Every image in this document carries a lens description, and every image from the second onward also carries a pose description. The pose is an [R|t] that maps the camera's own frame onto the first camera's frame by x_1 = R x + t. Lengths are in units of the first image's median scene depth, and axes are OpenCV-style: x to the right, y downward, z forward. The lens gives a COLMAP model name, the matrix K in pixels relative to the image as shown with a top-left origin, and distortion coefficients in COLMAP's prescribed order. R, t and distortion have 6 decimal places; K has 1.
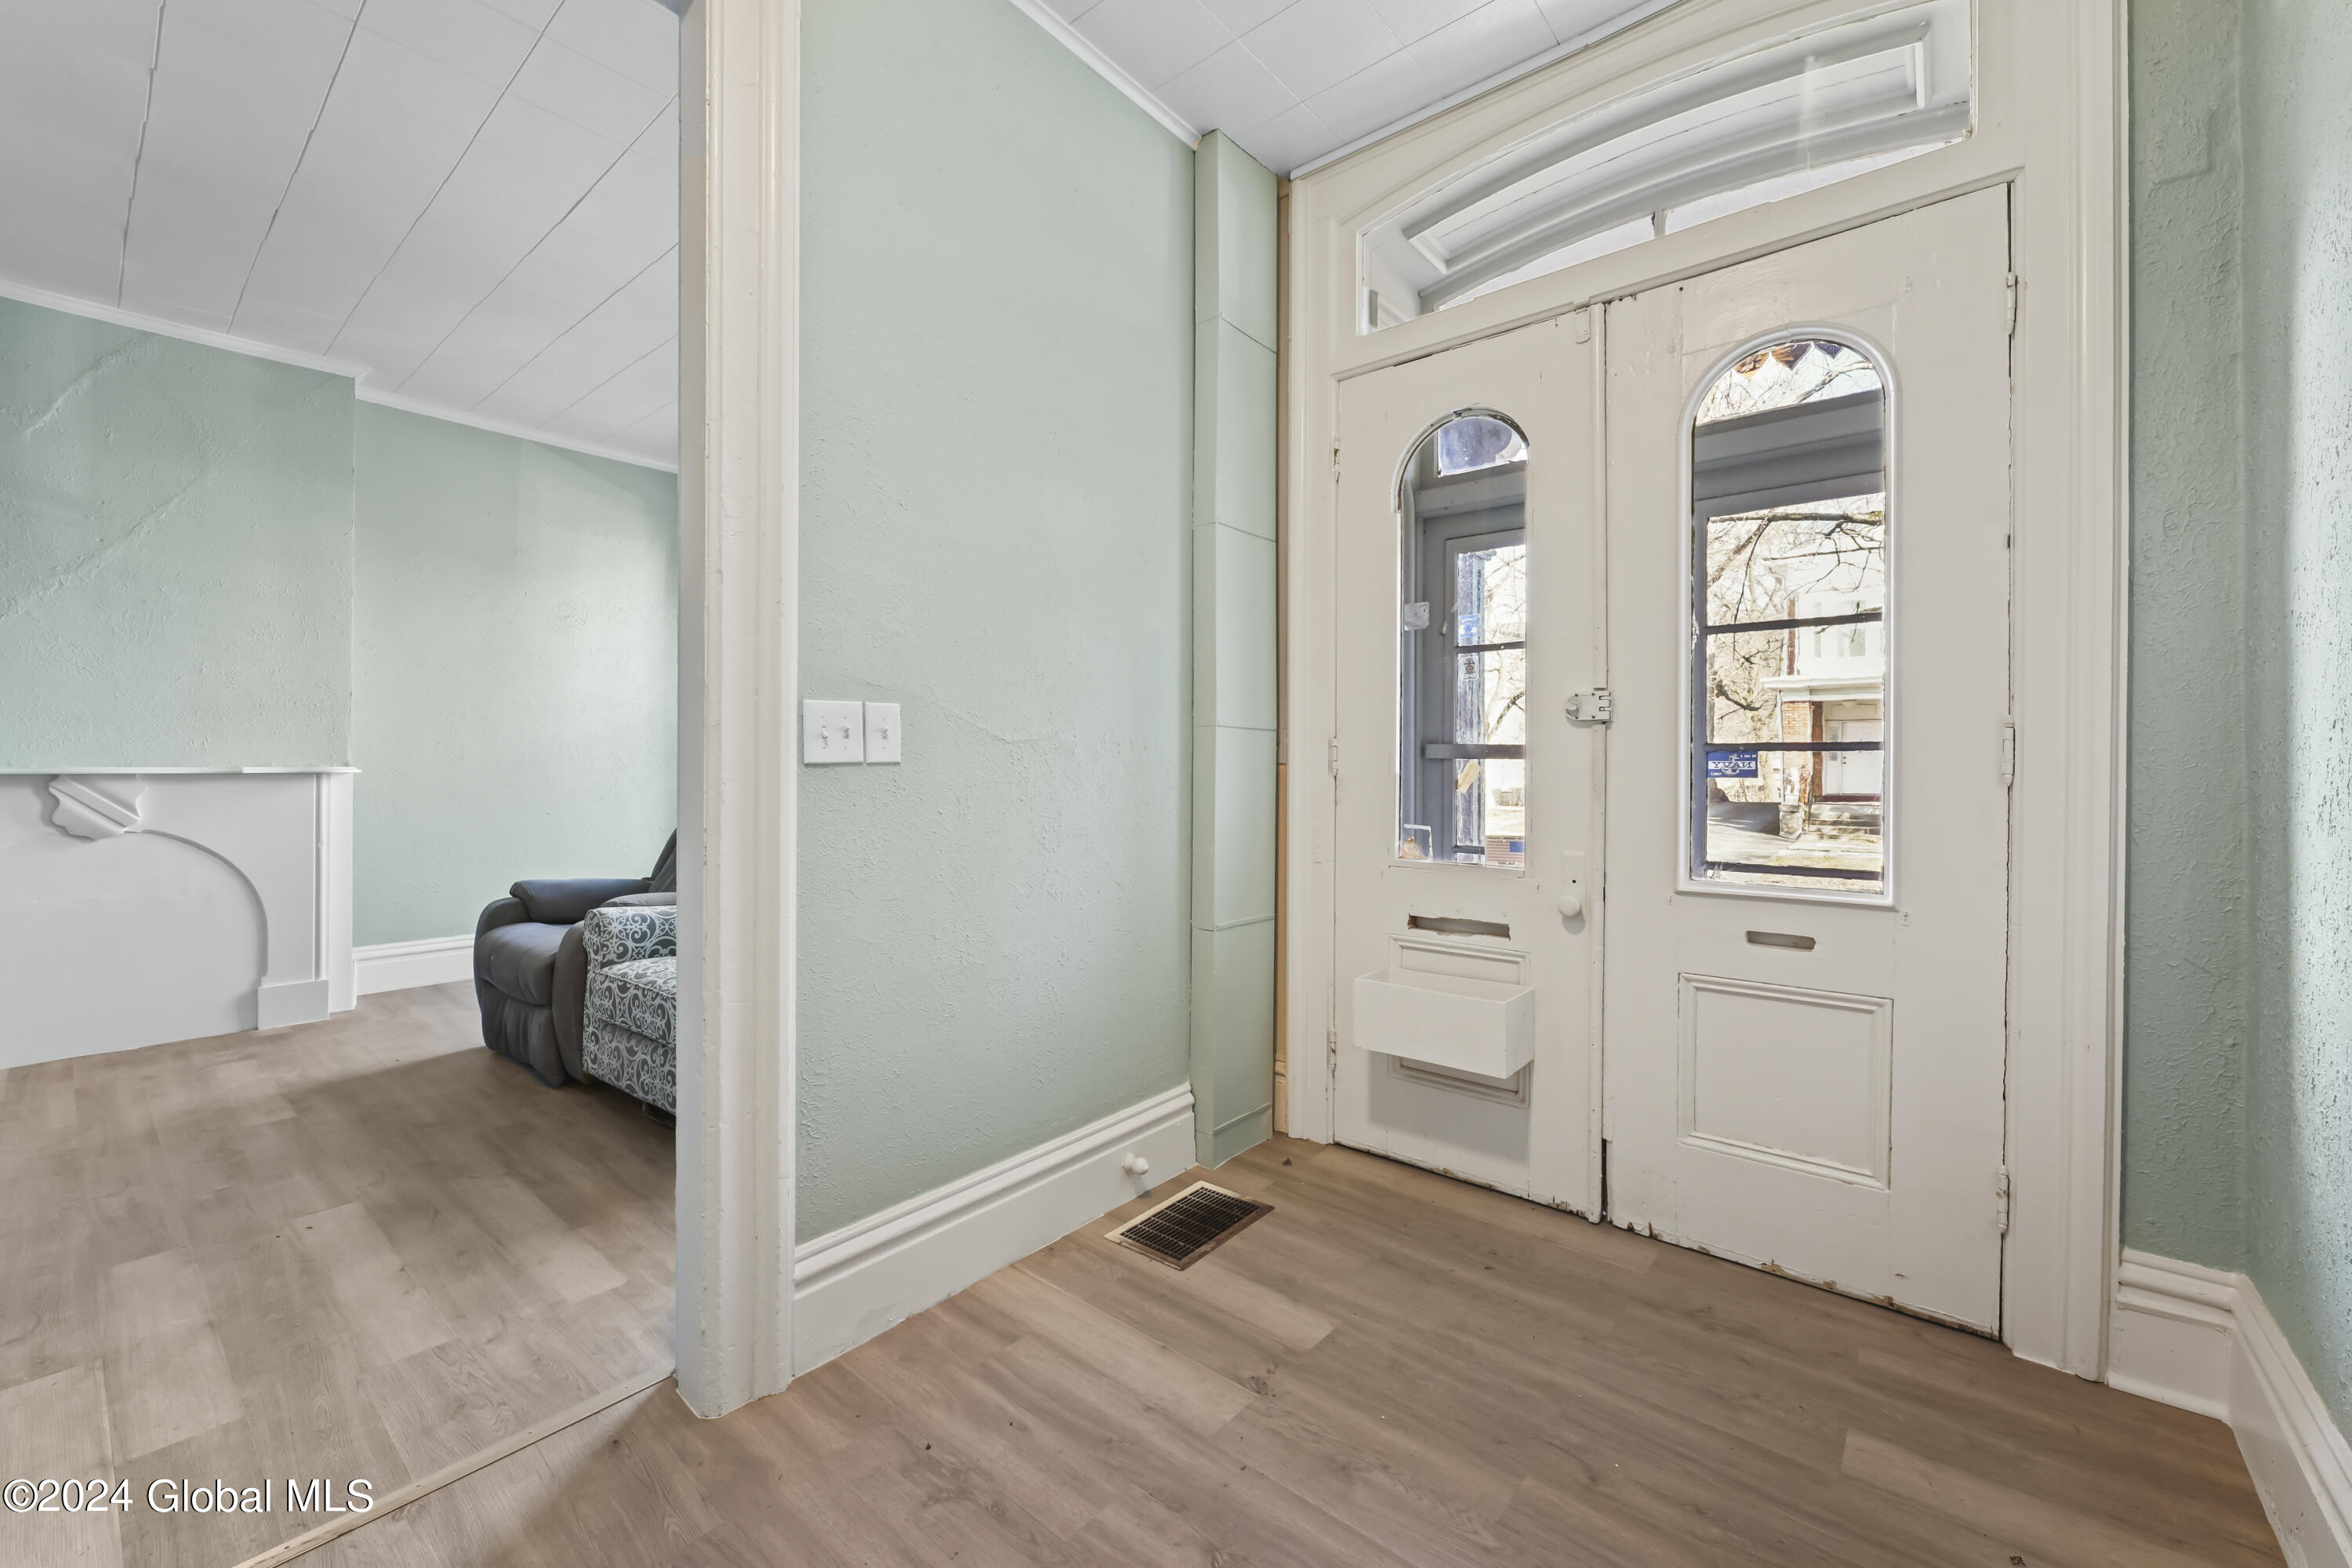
lens RADIAL K [[927.3, 0, 1168.1], [0, 927.3, 768.3], [0, 0, 1]] dist [0.004312, -0.000049]
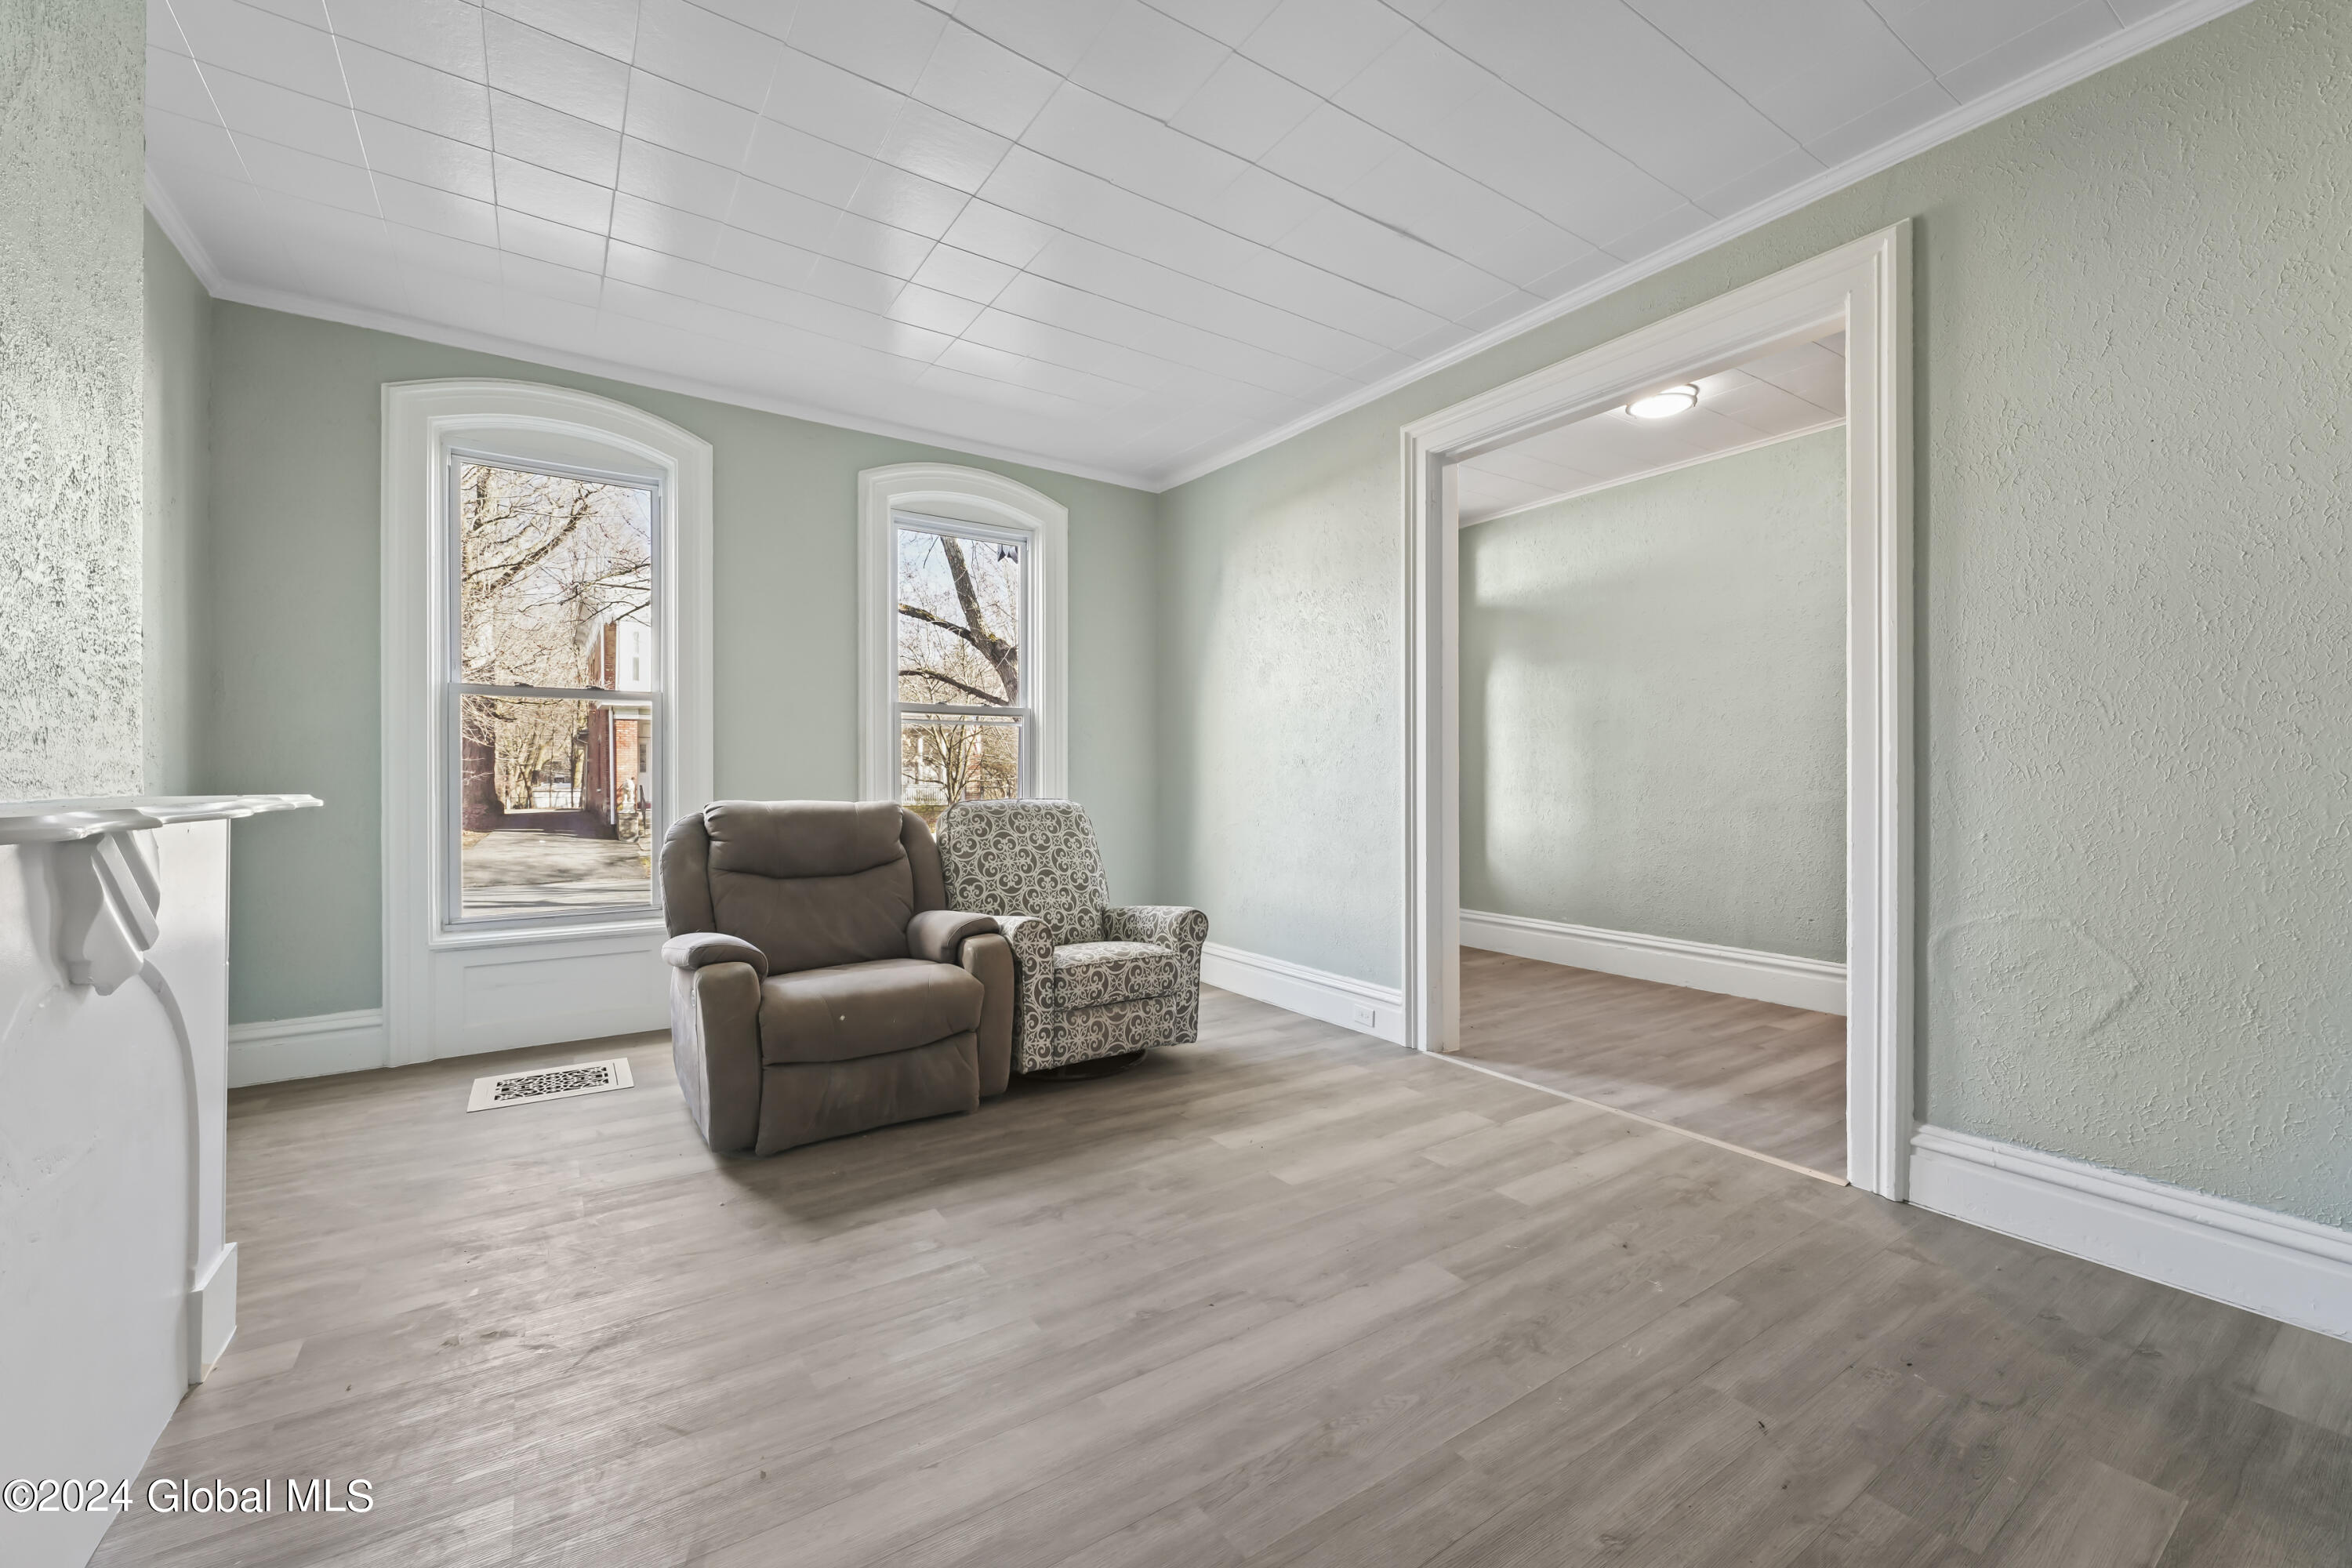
lens RADIAL K [[927.3, 0, 1163.0], [0, 927.3, 781.0], [0, 0, 1]] dist [0.004312, -0.000049]
pose [[0.298948, -0.008827, 0.954228, -2.060530], [0.006498, 0.999953, 0.007214, -0.019054], [-0.954247, 0.004044, 0.298992, 0.684164]]
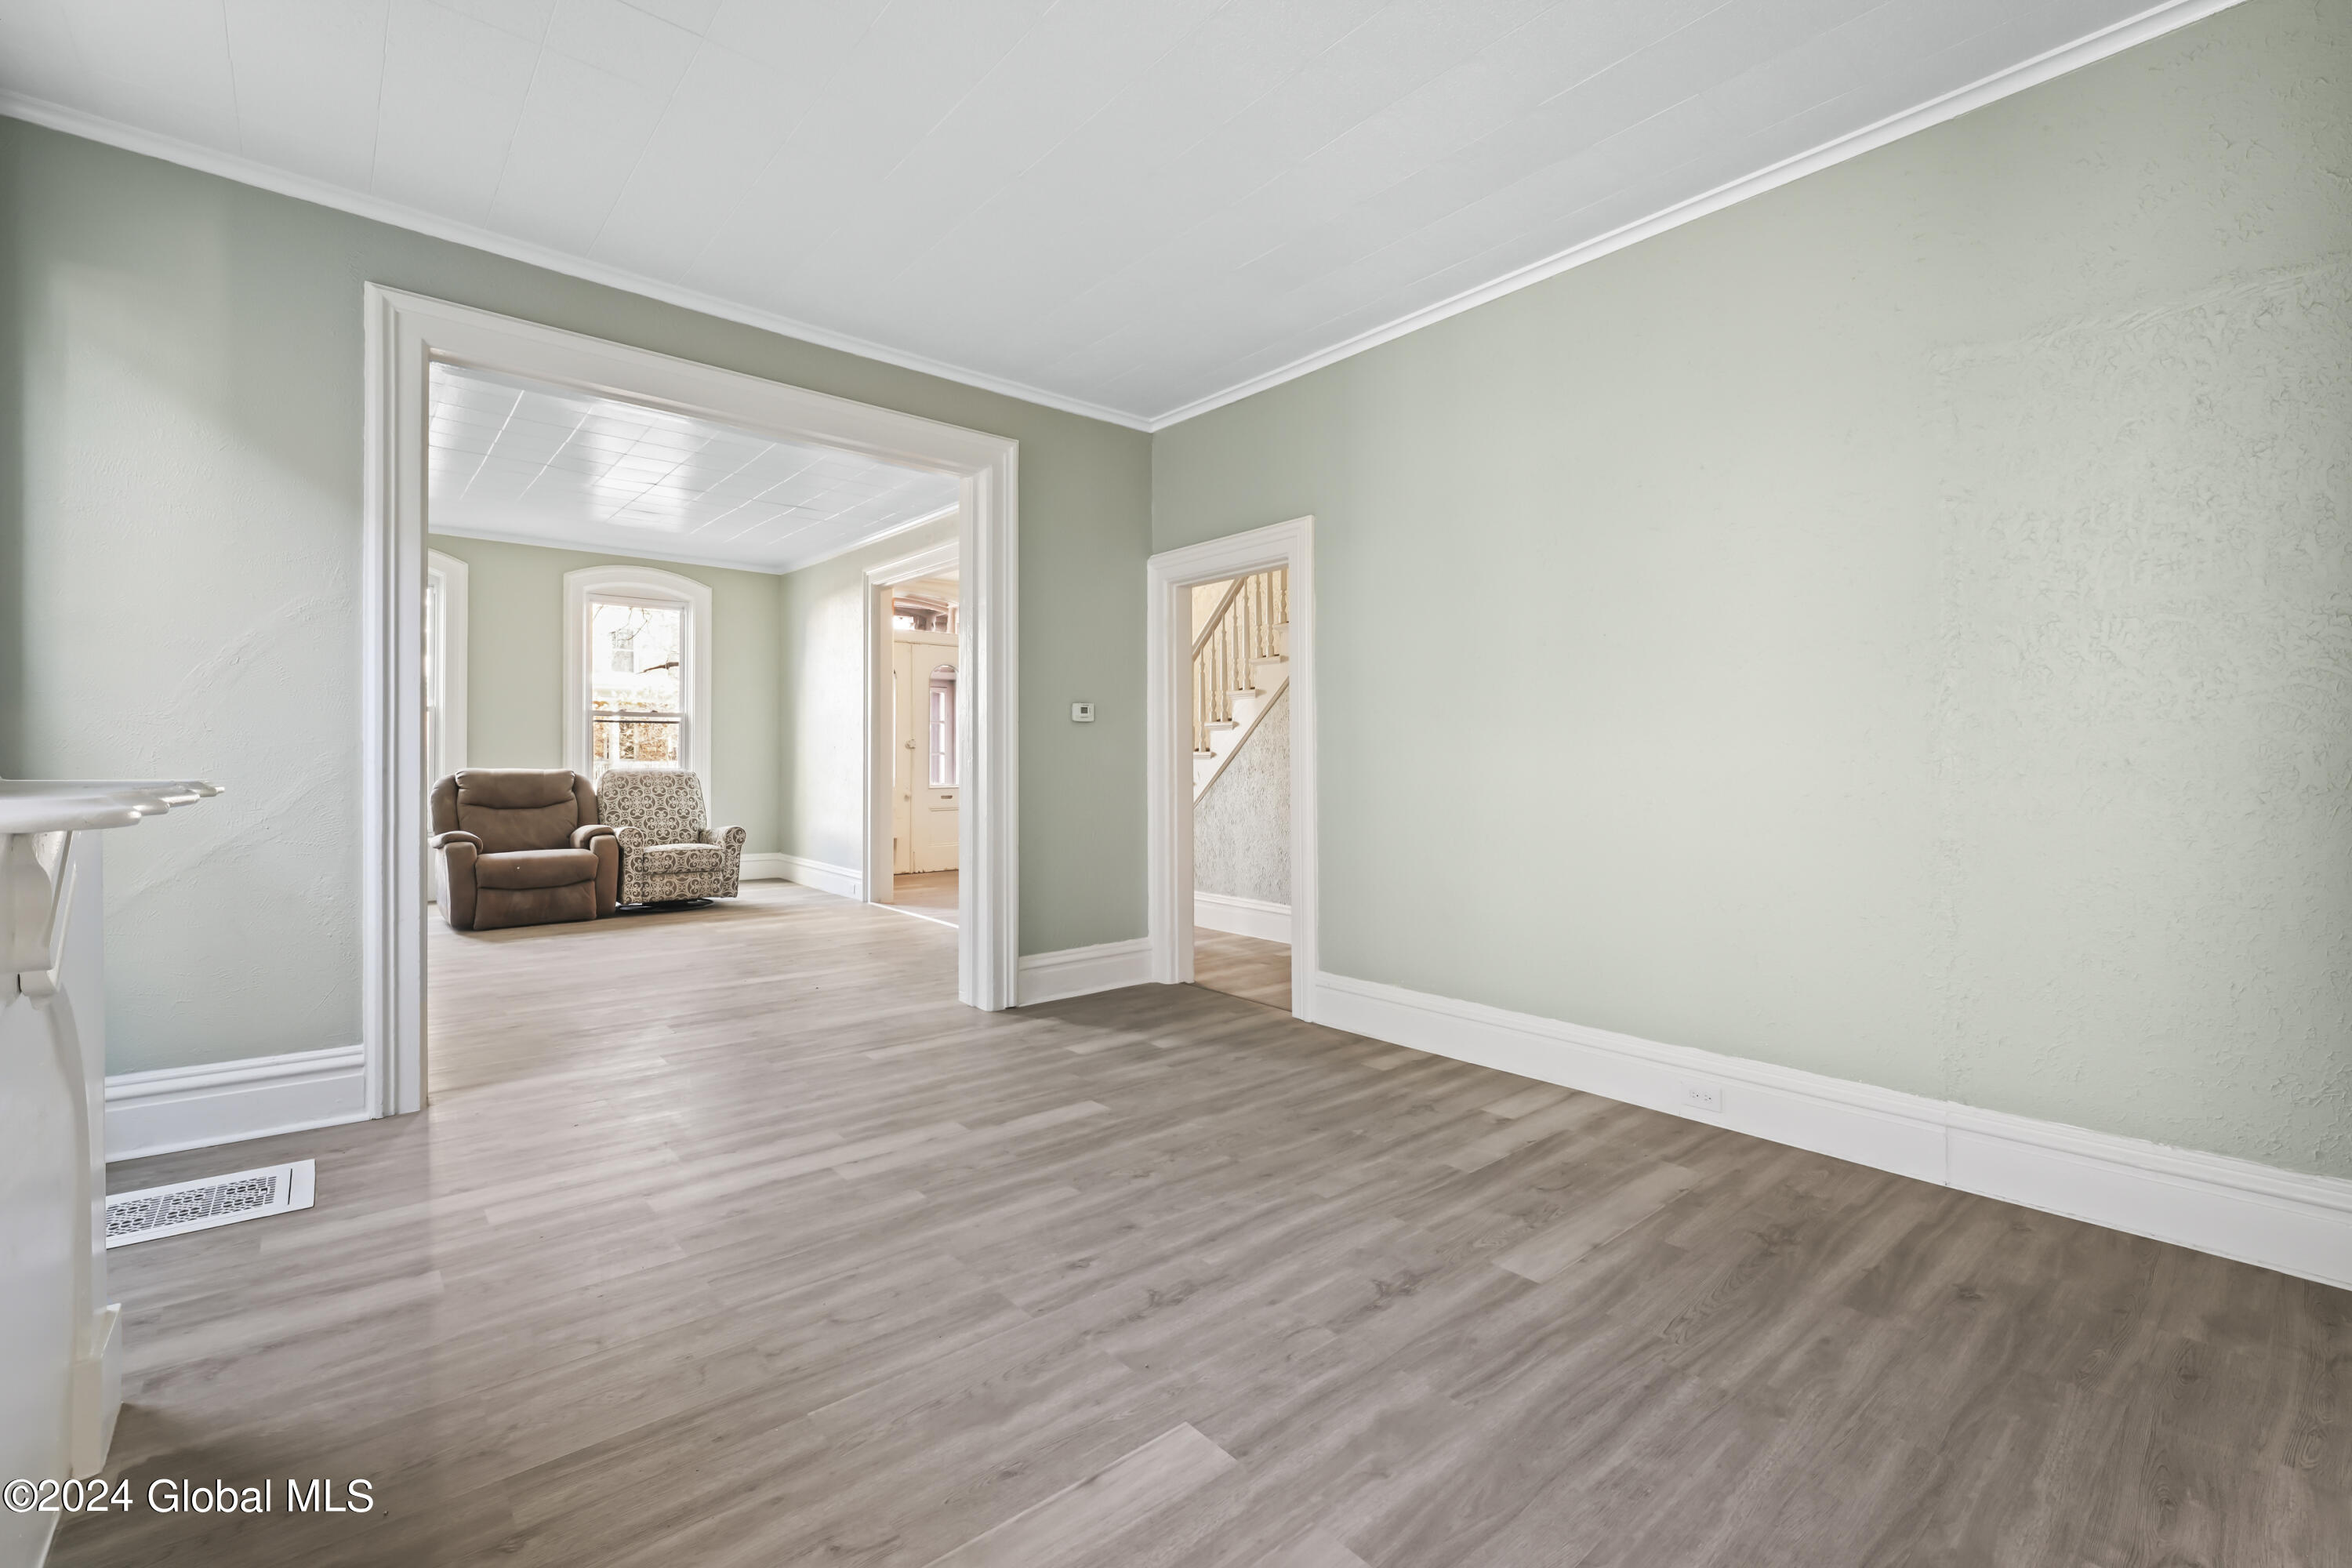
lens RADIAL K [[991.9, 0, 1163.0], [0, 991.9, 750.2], [0, 0, 1]] dist [-0.003793, -0.000359]
pose [[0.182383, 0.001747, 0.983226, -3.270077], [0.002953, 0.999993, -0.002324, -0.022340], [-0.983223, 0.003327, 0.182376, -0.656949]]
